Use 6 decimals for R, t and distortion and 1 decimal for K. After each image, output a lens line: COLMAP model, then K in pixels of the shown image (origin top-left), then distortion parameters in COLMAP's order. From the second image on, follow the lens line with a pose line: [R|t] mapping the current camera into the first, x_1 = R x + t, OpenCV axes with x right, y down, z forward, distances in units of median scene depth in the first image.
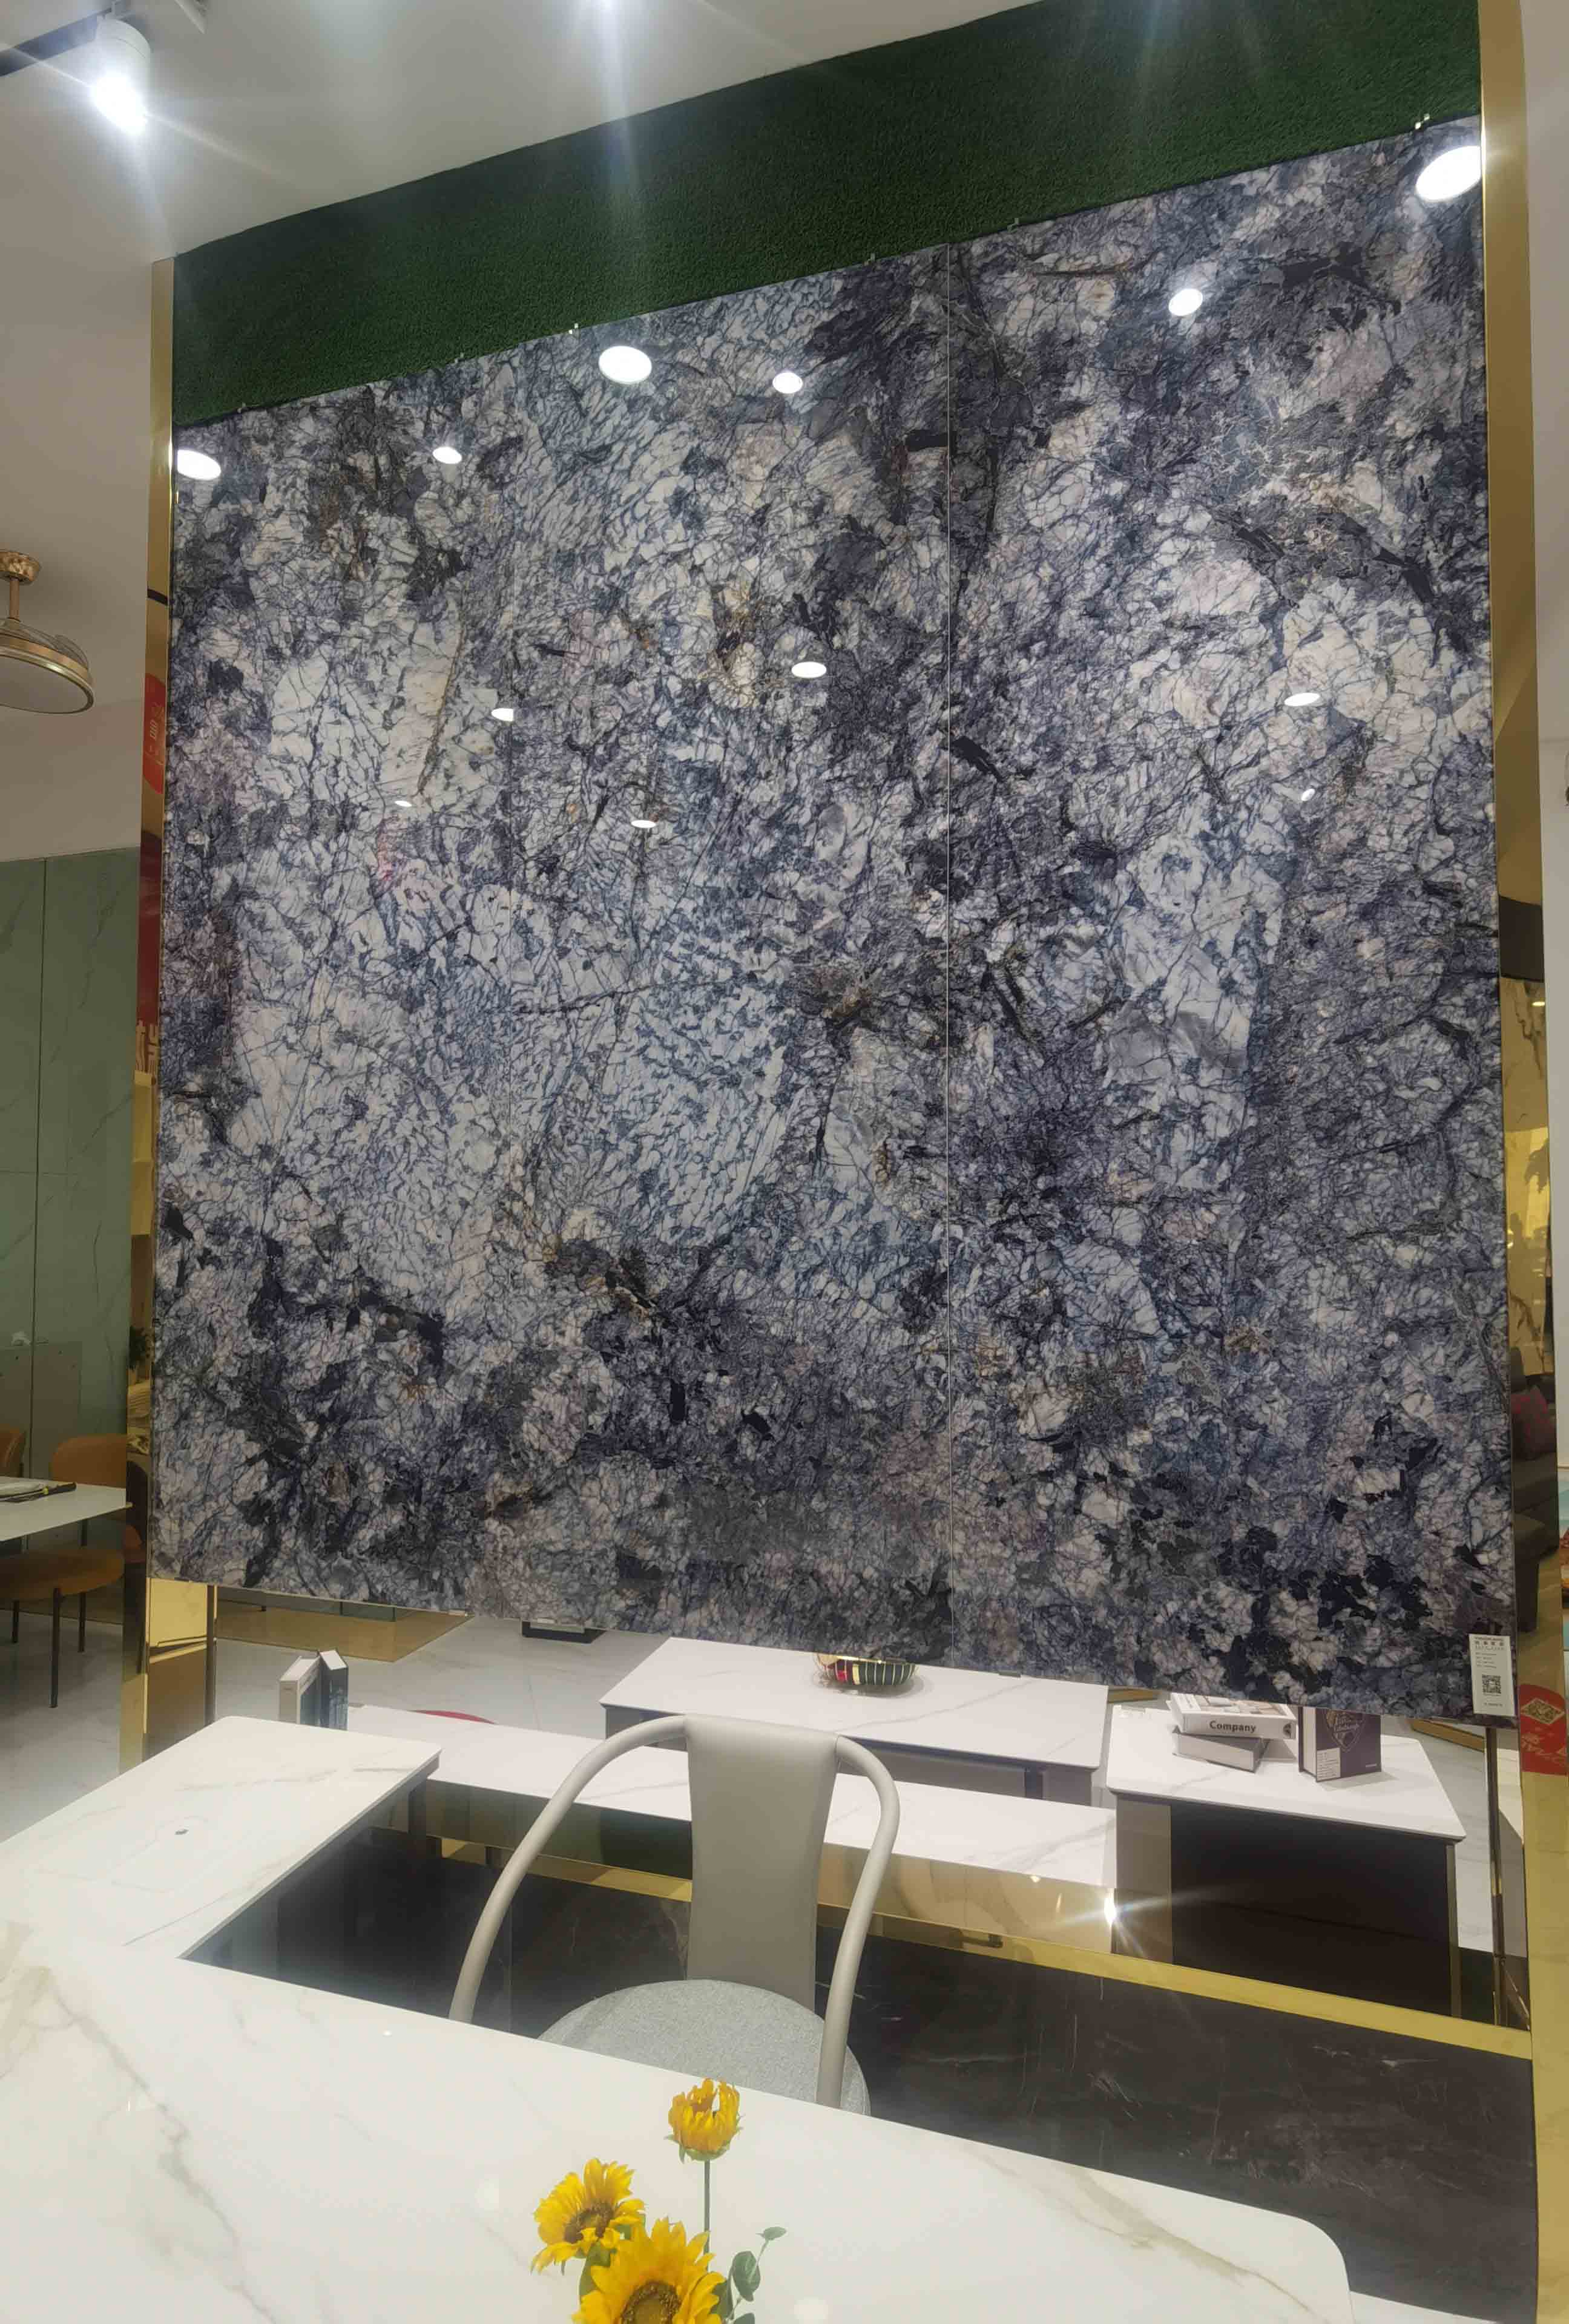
lens RADIAL K [[1205.4, 0, 794.4], [0, 1205.4, 1168.9], [0, 0, 1]] dist [-0.004429, 0.008182]
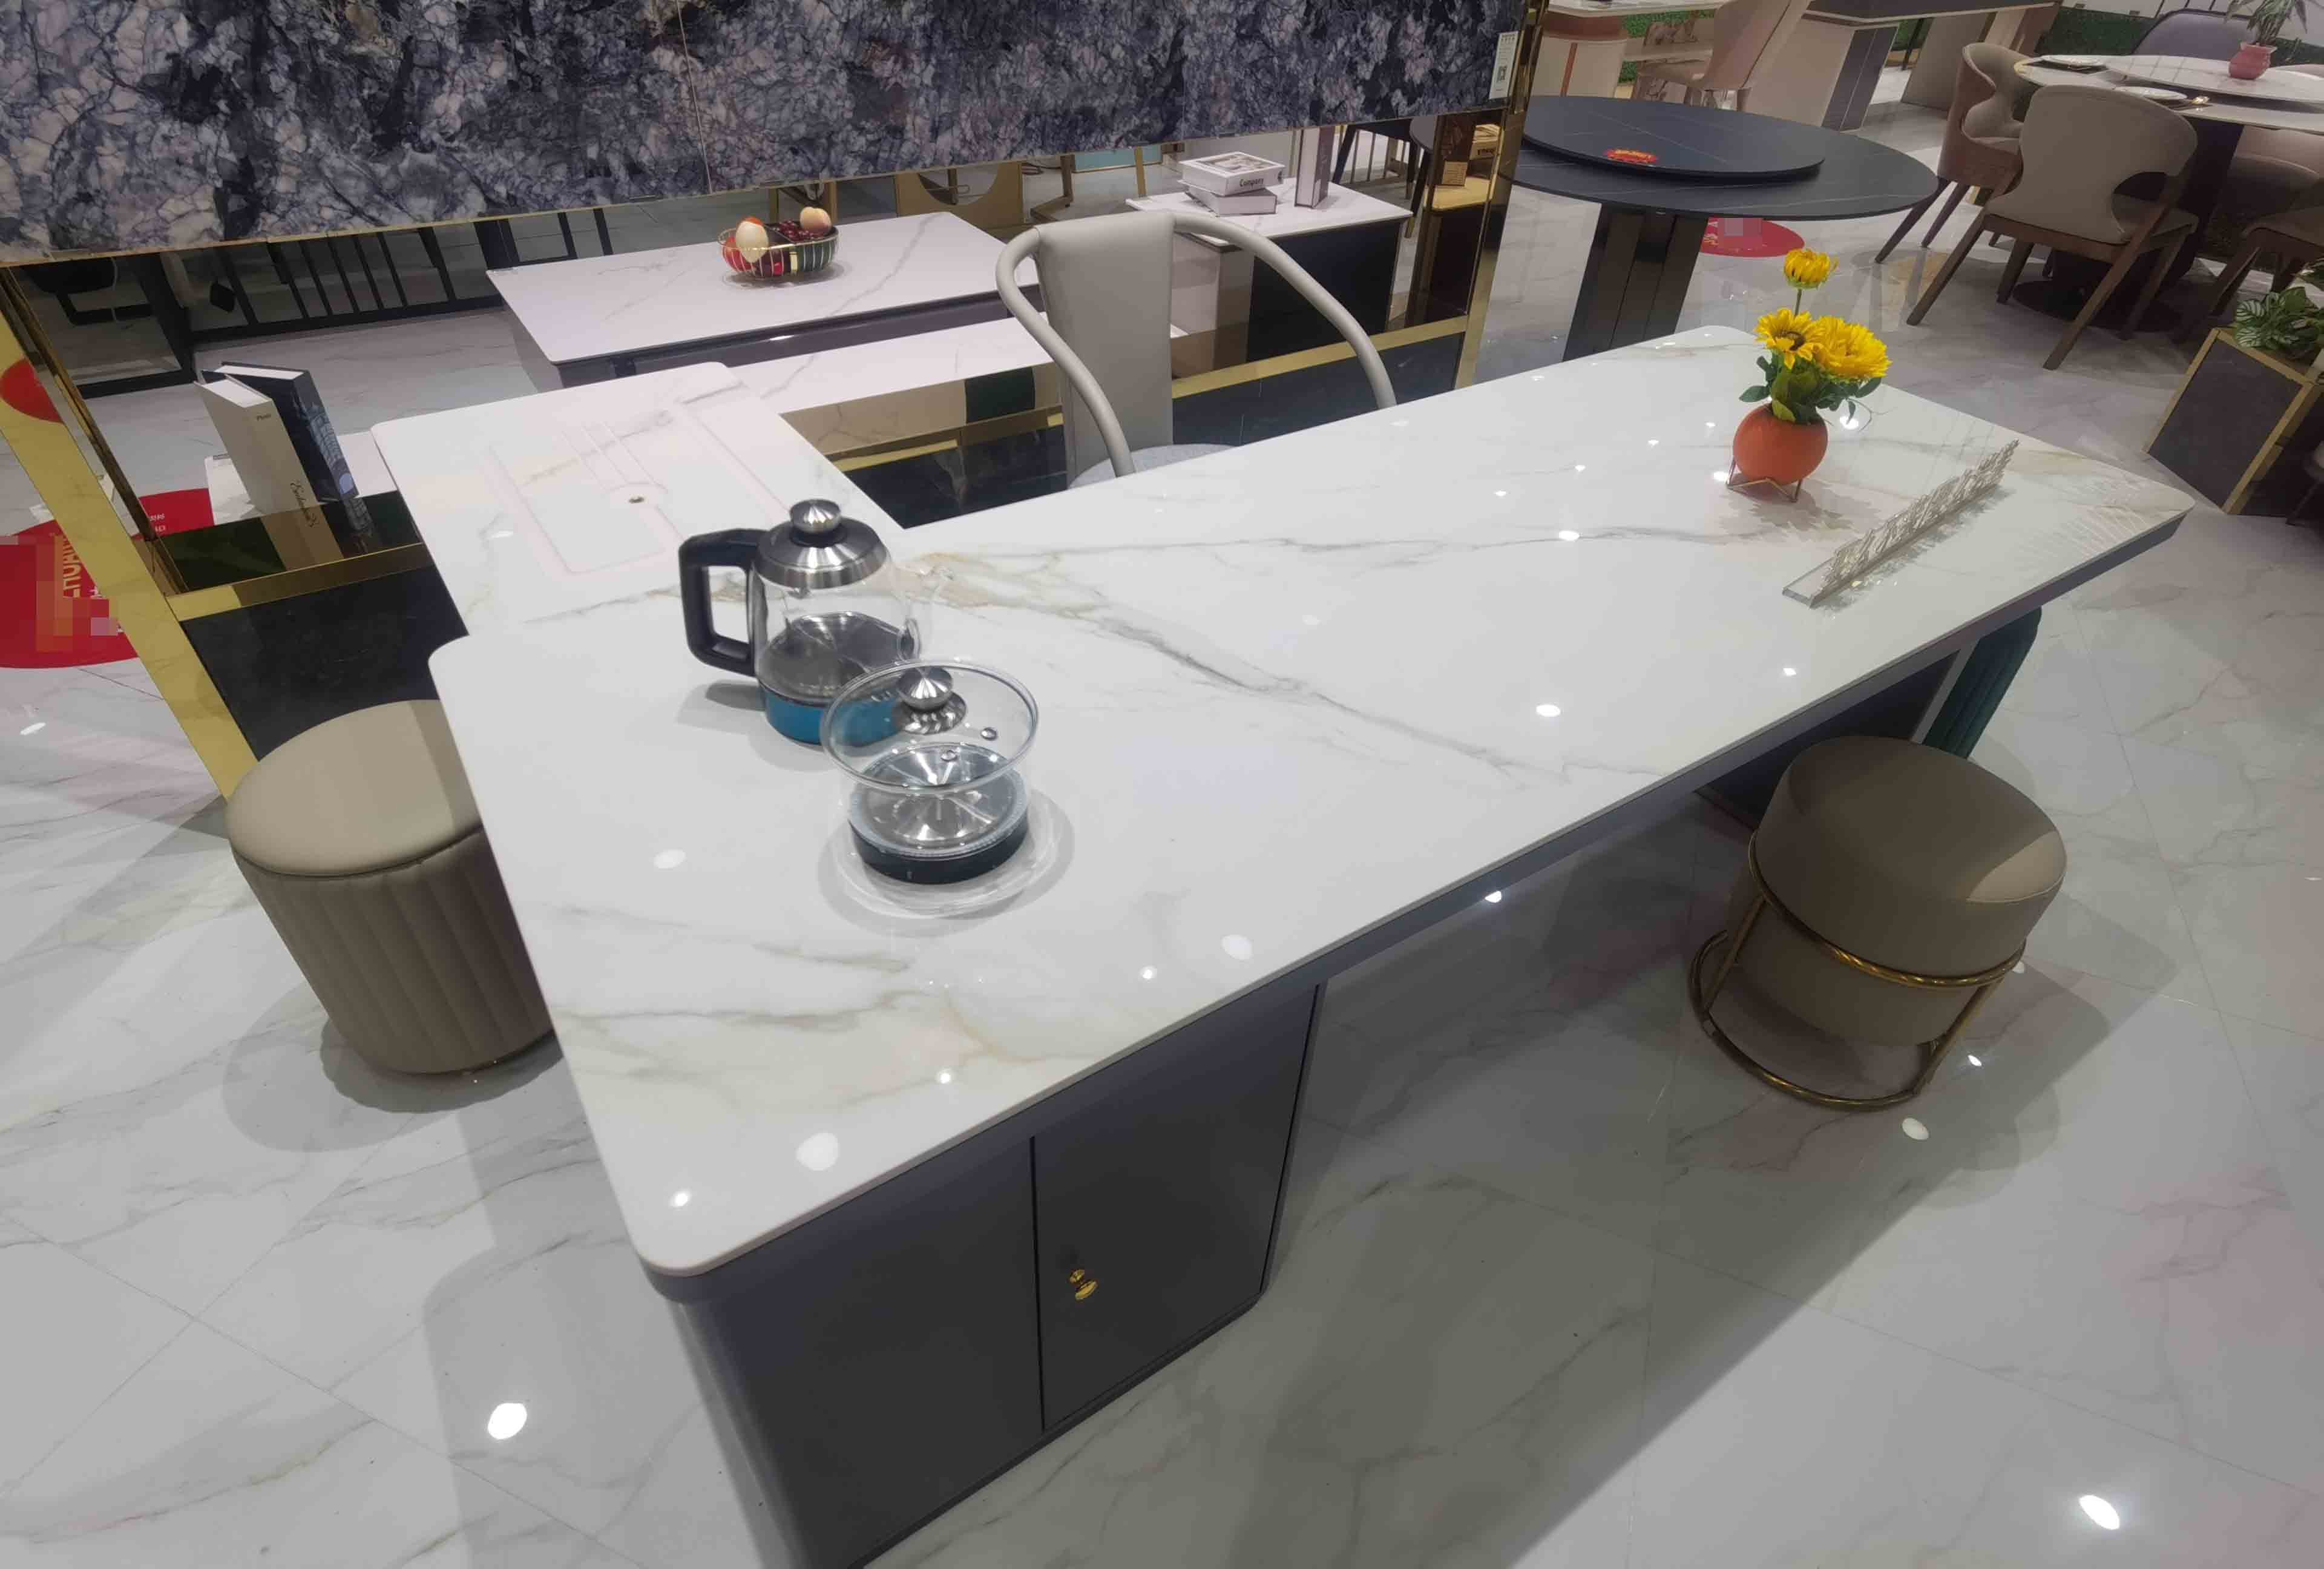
lens RADIAL K [[1205.4, 0, 1169.1], [0, 1205.4, 795.1], [0, 0, 1]] dist [-0.004429, 0.008182]
pose [[0.615832, -0.484310, 0.621446, -0.794228], [-0.071802, 0.750978, 0.656412, 0.147489], [-0.784599, -0.448861, 0.427701, 0.291283]]
